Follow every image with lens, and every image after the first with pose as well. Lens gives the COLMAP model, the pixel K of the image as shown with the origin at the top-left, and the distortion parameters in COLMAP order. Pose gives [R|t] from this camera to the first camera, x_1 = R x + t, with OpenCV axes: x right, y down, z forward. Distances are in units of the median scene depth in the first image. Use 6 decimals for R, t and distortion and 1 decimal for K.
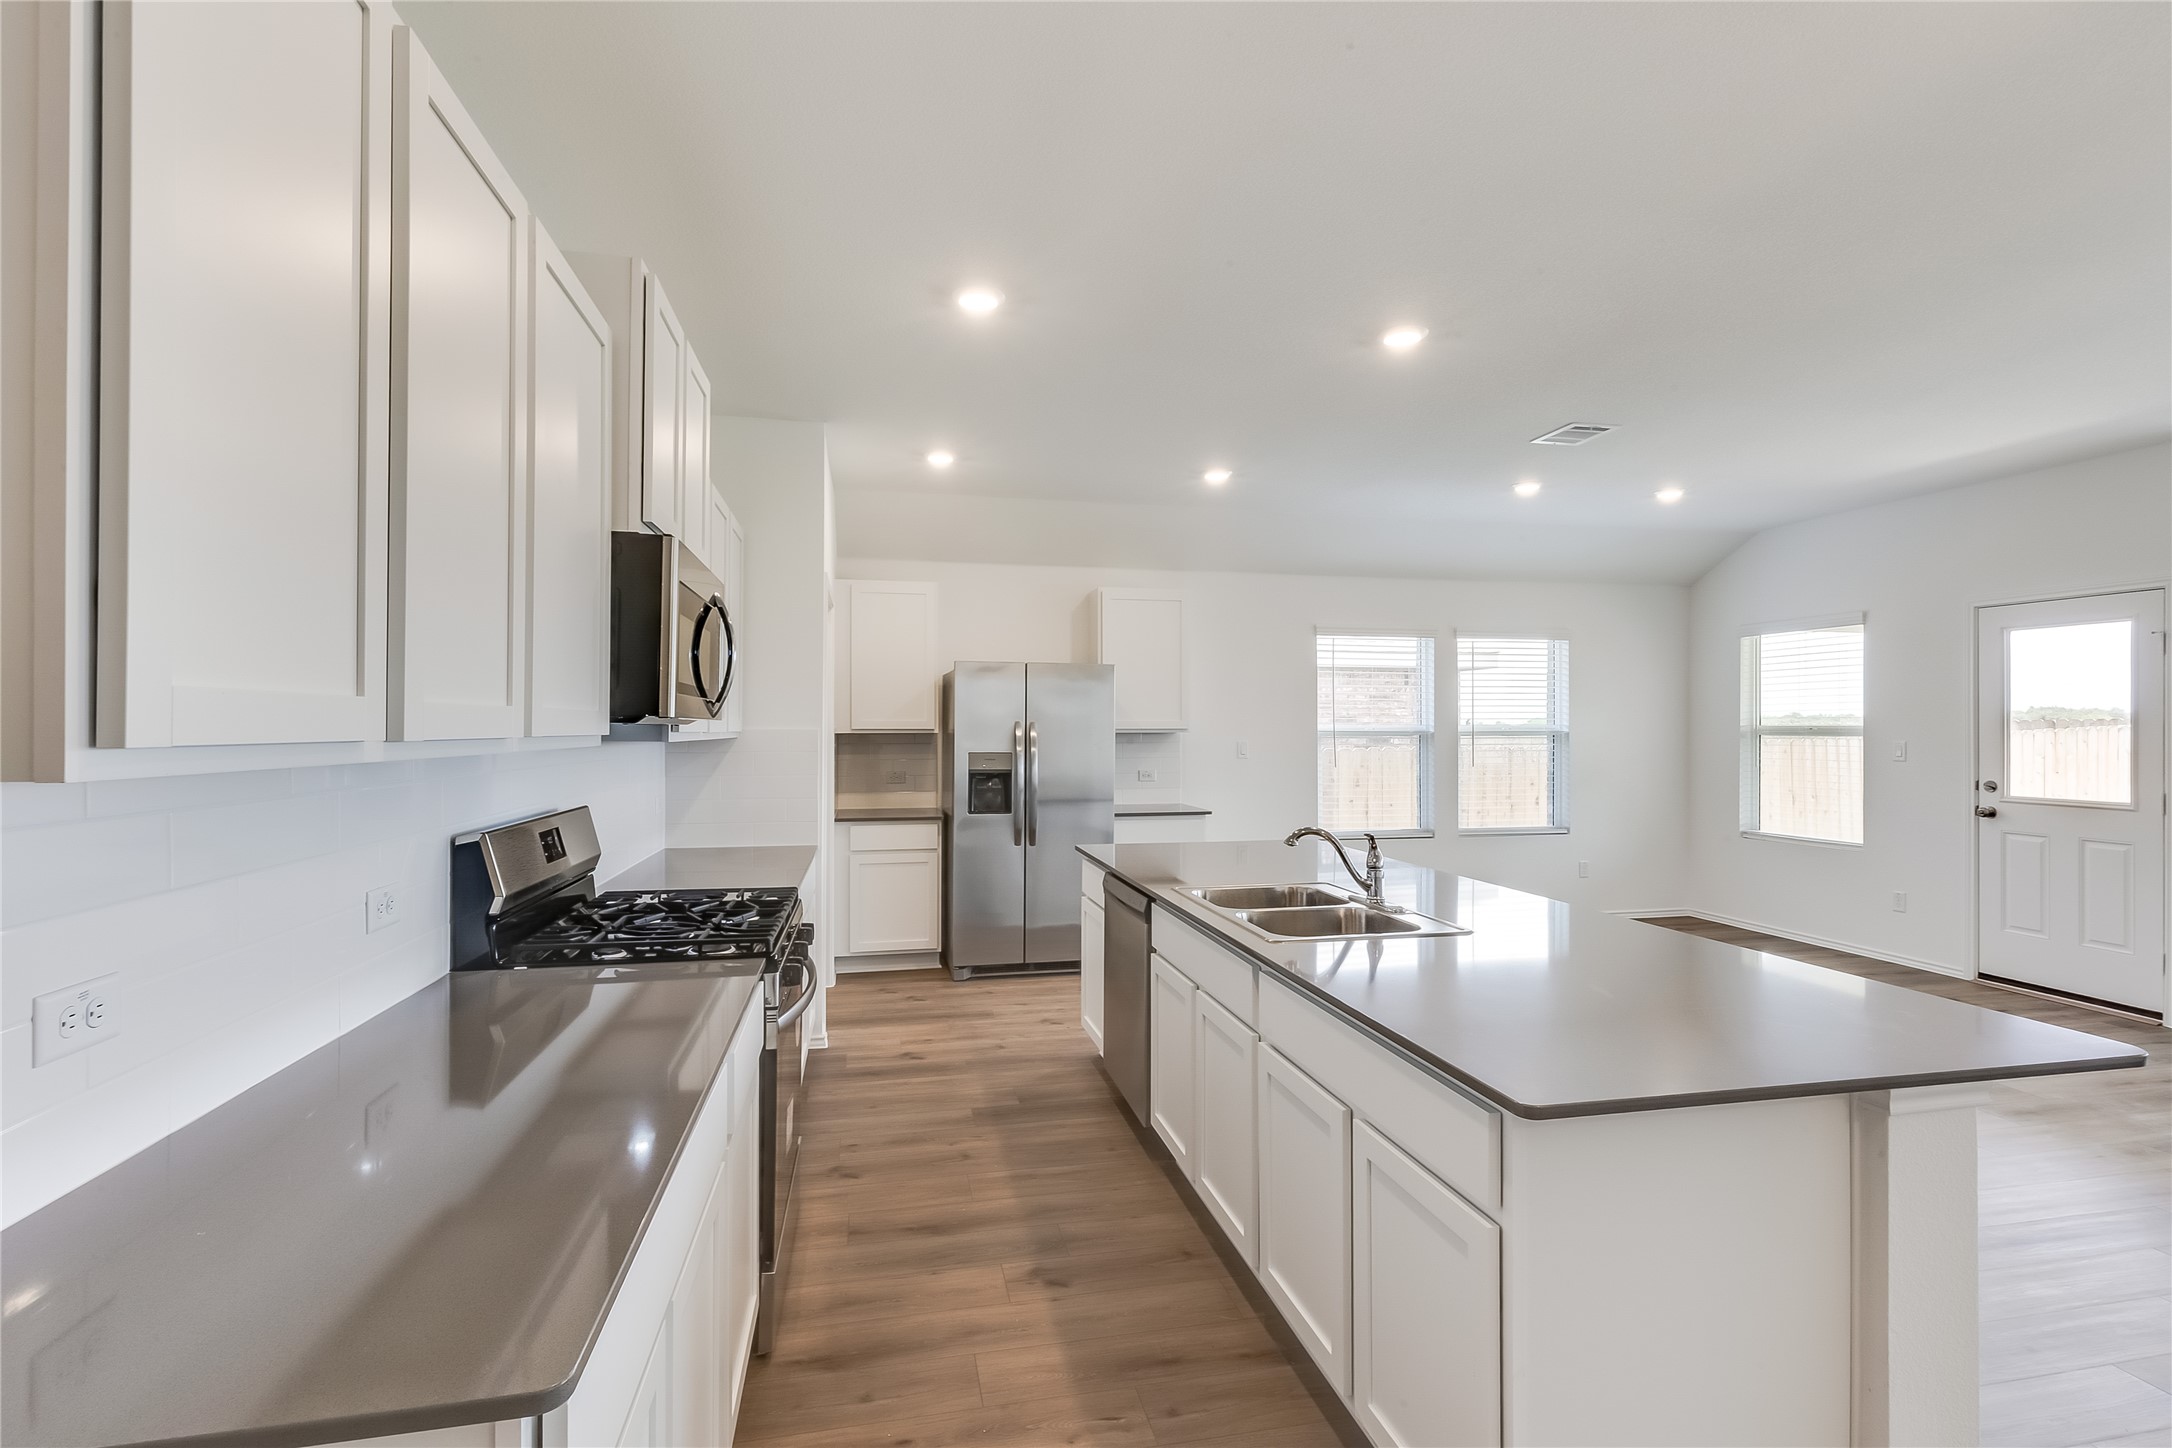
lens RADIAL K [[988.7, 0, 1076.7], [0, 988.7, 730.1], [0, 0, 1]] dist [0.002264, -0.000235]
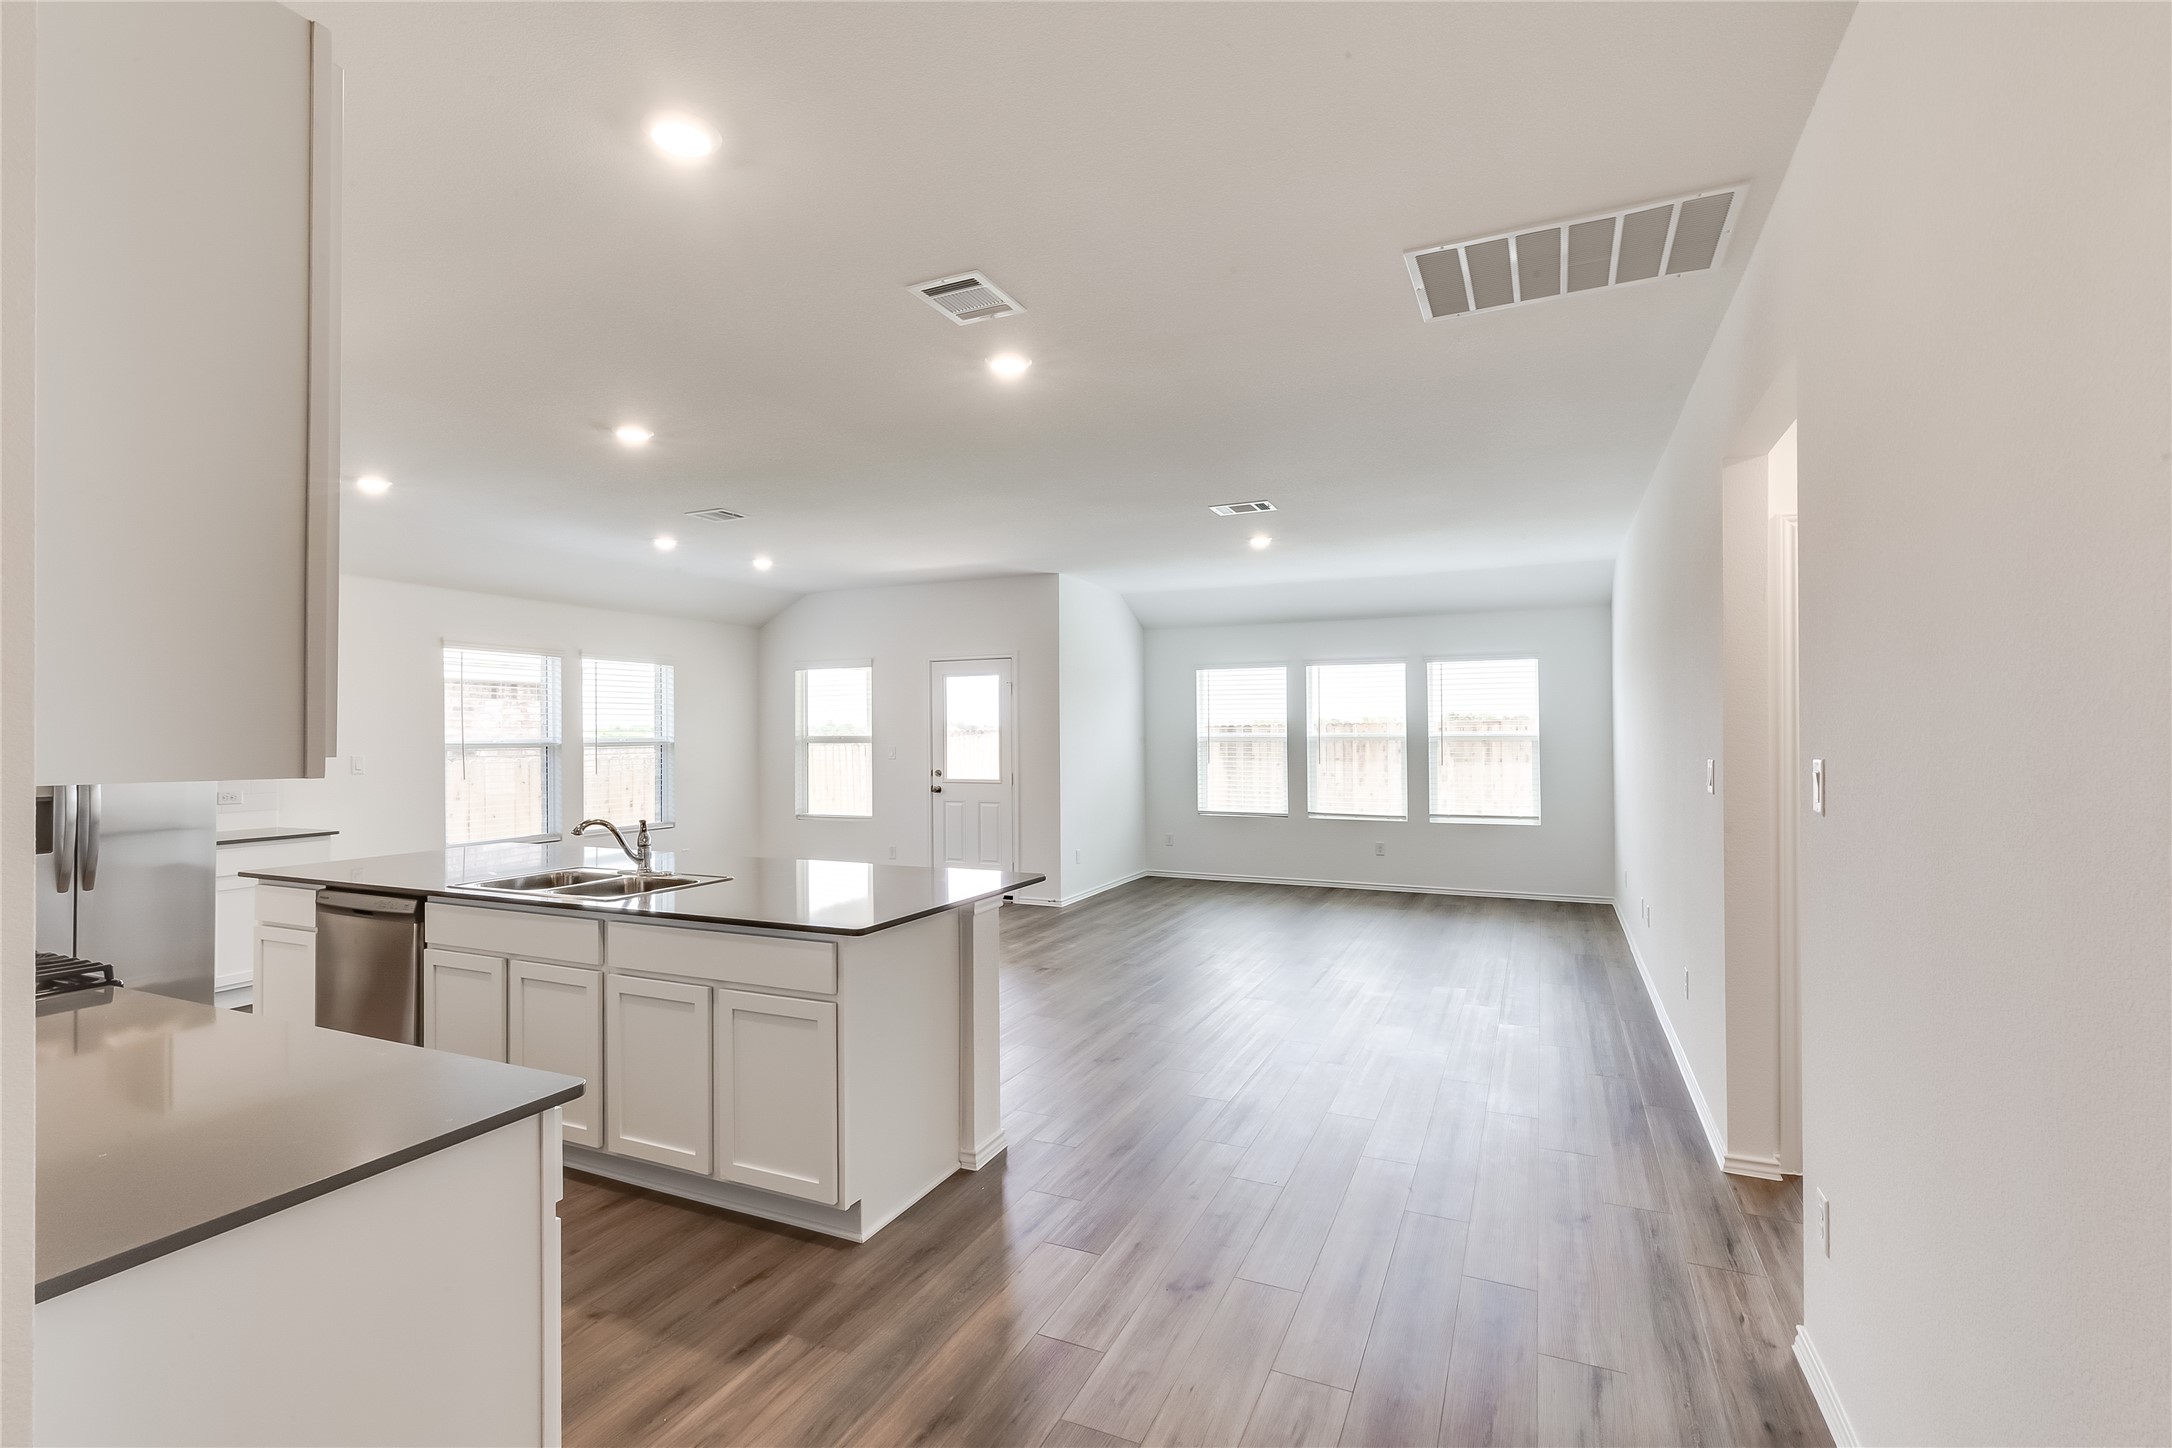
lens RADIAL K [[988.7, 0, 1082.9], [0, 988.7, 732.0], [0, 0, 1]] dist [0.002264, -0.000235]
pose [[0.593380, -0.002513, 0.804919, -0.179155], [0.009598, 0.999946, -0.003953, -0.000845], [-0.804866, 0.010071, 0.593372, -0.110982]]
